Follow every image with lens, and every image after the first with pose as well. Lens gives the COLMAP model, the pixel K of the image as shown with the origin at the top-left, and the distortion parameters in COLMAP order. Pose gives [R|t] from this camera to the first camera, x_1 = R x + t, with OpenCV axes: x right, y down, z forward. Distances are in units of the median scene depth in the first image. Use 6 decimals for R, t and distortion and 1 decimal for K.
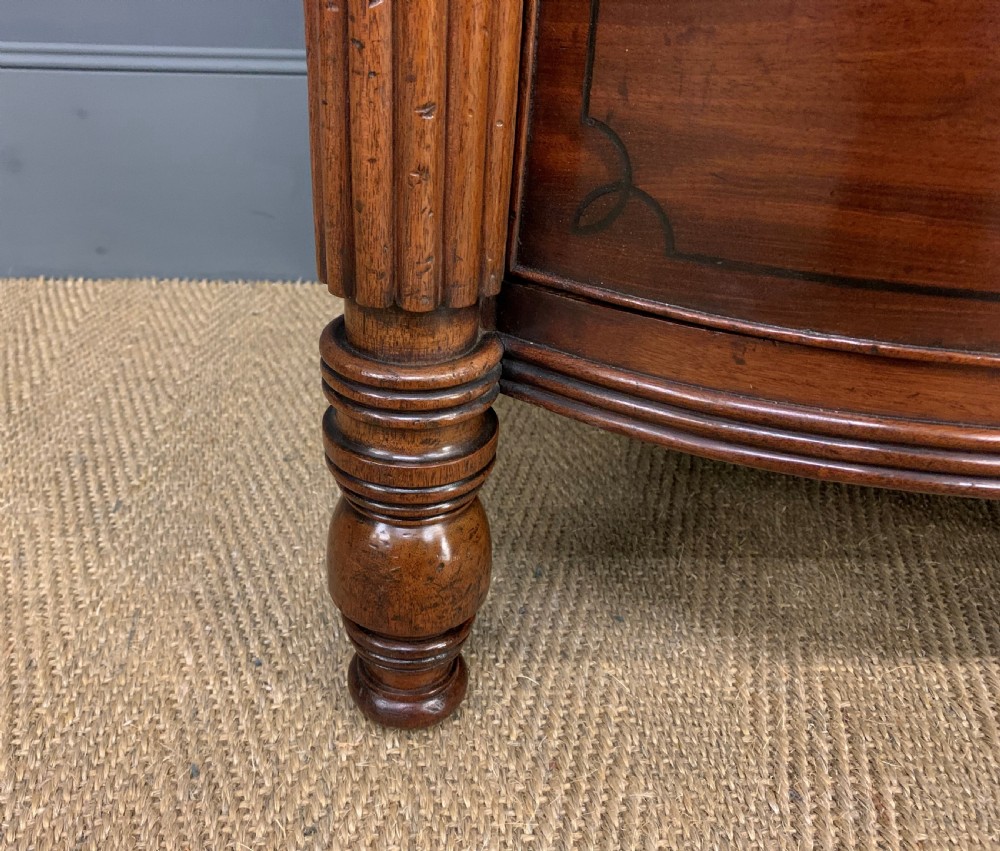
lens RADIAL K [[878.7, 0, 432.8], [0, 878.7, 427.2], [0, 0, 1]] dist [0.062105, -0.084843]
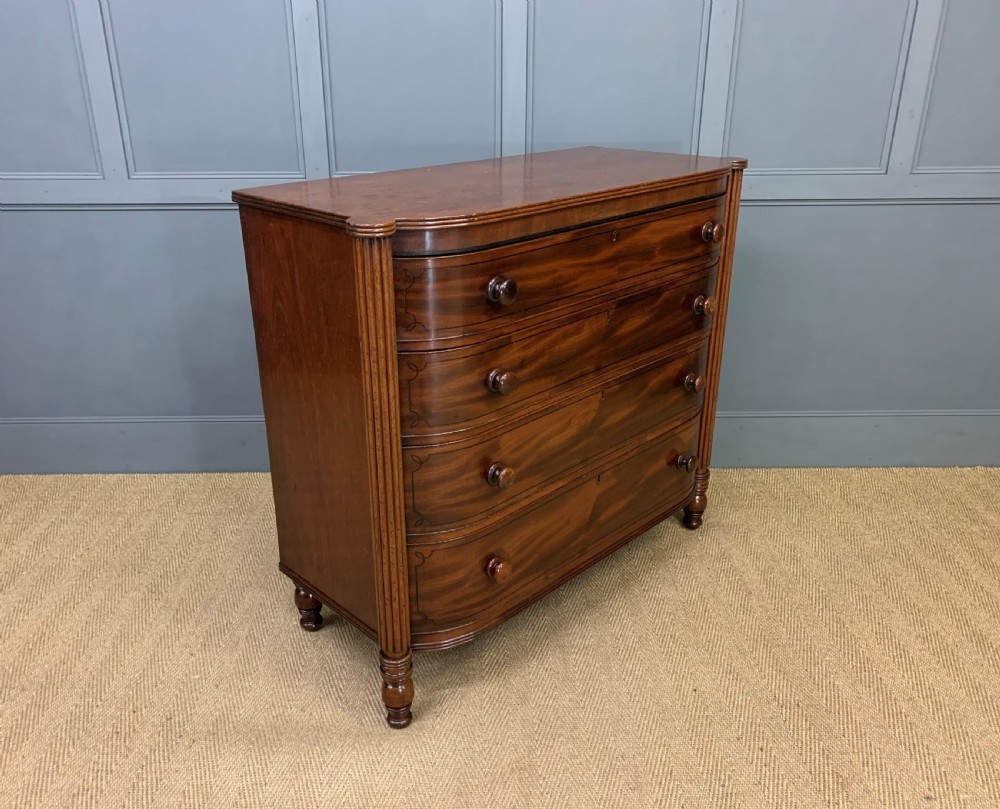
lens RADIAL K [[833.0, 0, 473.6], [0, 833.0, 402.1], [0, 0, 1]] dist [0.010093, 0.027483]
pose [[0.998313, -0.017924, -0.055226, 1.369591], [0.009520, 0.988817, -0.148829, 0.126691], [0.057276, 0.148052, 0.987320, -4.766966]]
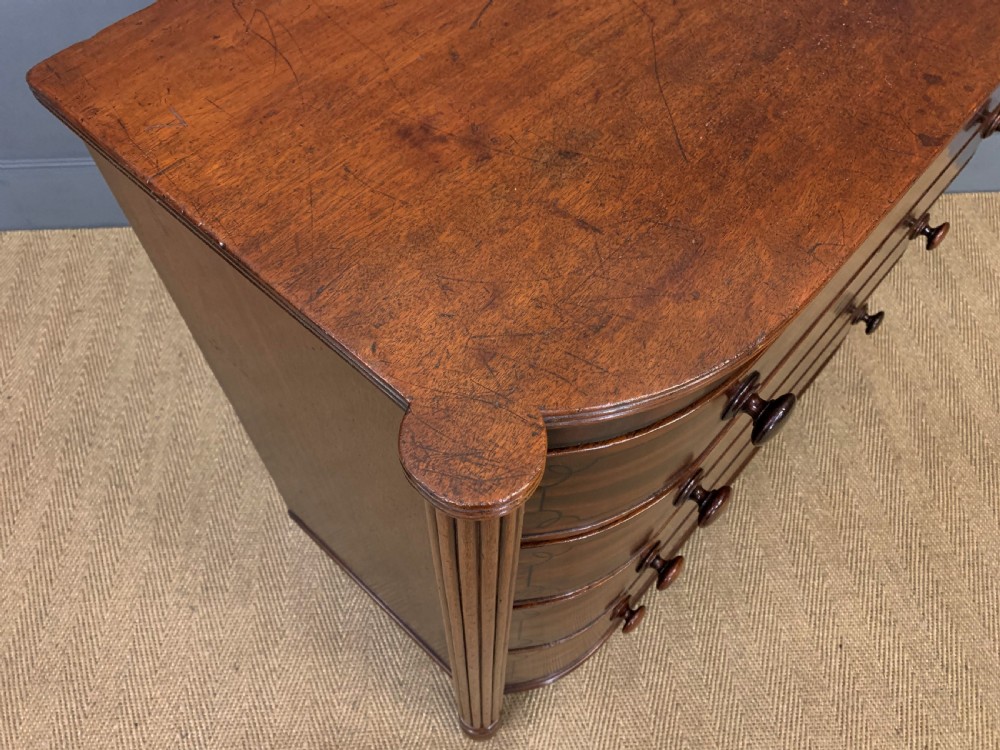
lens RADIAL K [[766.9, 0, 488.5], [0, 766.9, 369.7], [0, 0, 1]] dist [0.018580, 0.005089]
pose [[0.999708, -0.023588, -0.005163, 0.807655], [0.023366, 0.891067, 0.453270, -1.602596], [-0.006091, -0.453258, 0.891358, -2.468758]]
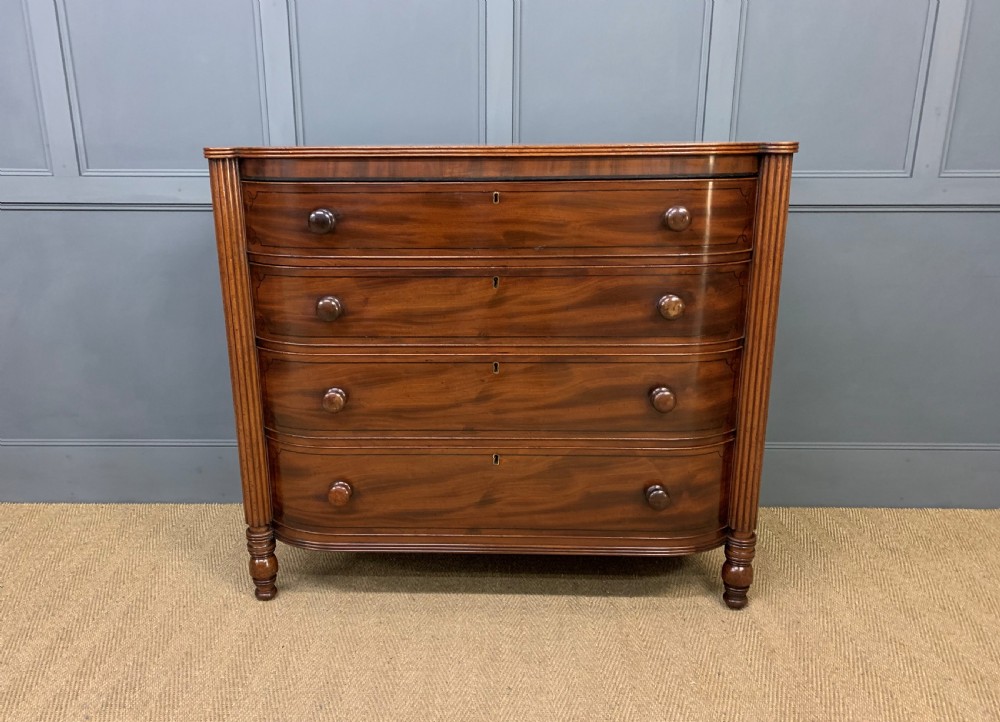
lens RADIAL K [[783.9, 0, 475.9], [0, 783.9, 380.2], [0, 0, 1]] dist [0.033906, -0.017481]
pose [[0.997386, -0.011623, -0.071320, 1.556826], [-0.006150, 0.969742, -0.244054, 0.189629], [0.071999, 0.243854, 0.967136, -3.751379]]
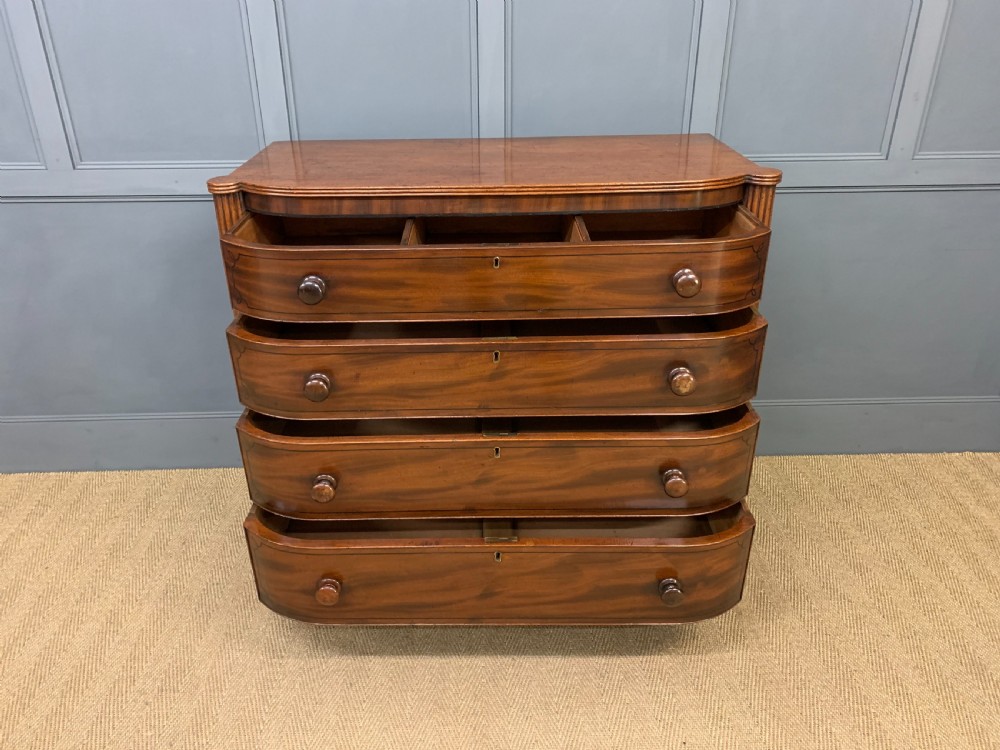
lens RADIAL K [[766.9, 0, 488.2], [0, 766.9, 372.2], [0, 0, 1]] dist [0.018580, 0.005089]
pose [[0.999028, -0.024916, -0.036365, 1.482337], [0.021987, 0.996644, -0.078853, -0.572786], [0.038208, 0.077977, 0.996223, -4.101193]]
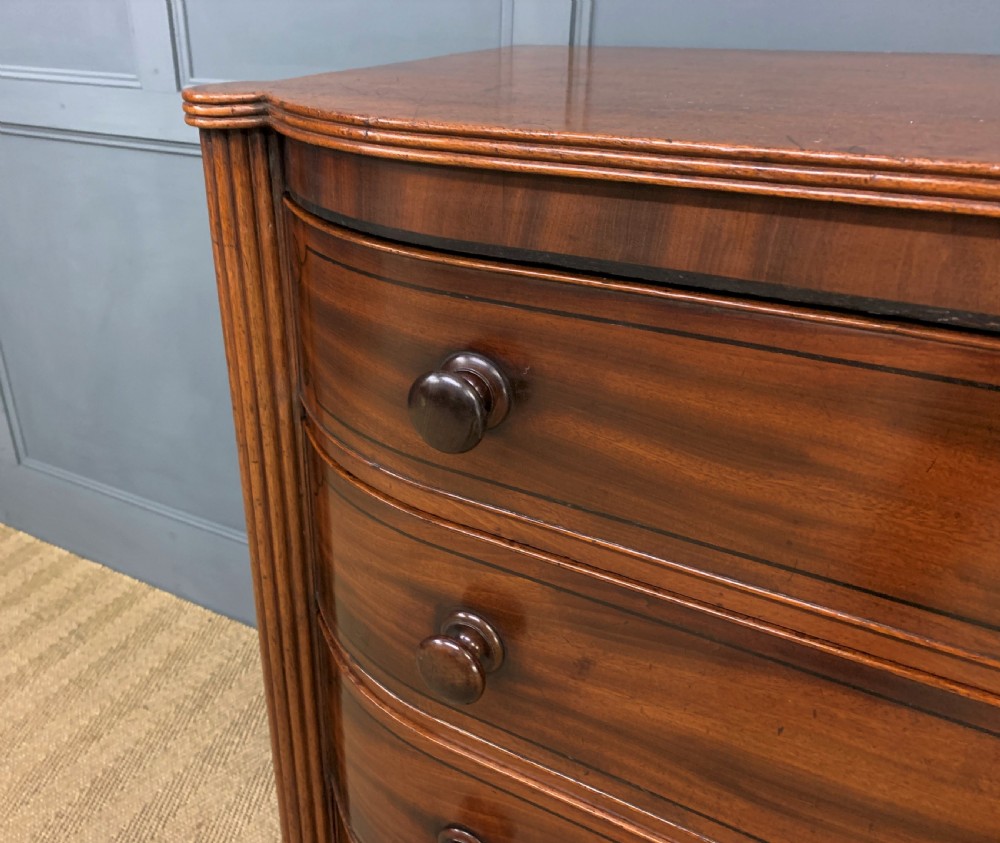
lens RADIAL K [[874.5, 0, 416.5], [0, 874.5, 415.2], [0, 0, 1]] dist [0.031185, -0.011778]
pose [[0.839143, 0.209334, -0.502014, 1.087216], [-0.251728, 0.967644, -0.017280, -1.425030], [0.482154, 0.140871, 0.864687, -1.340383]]
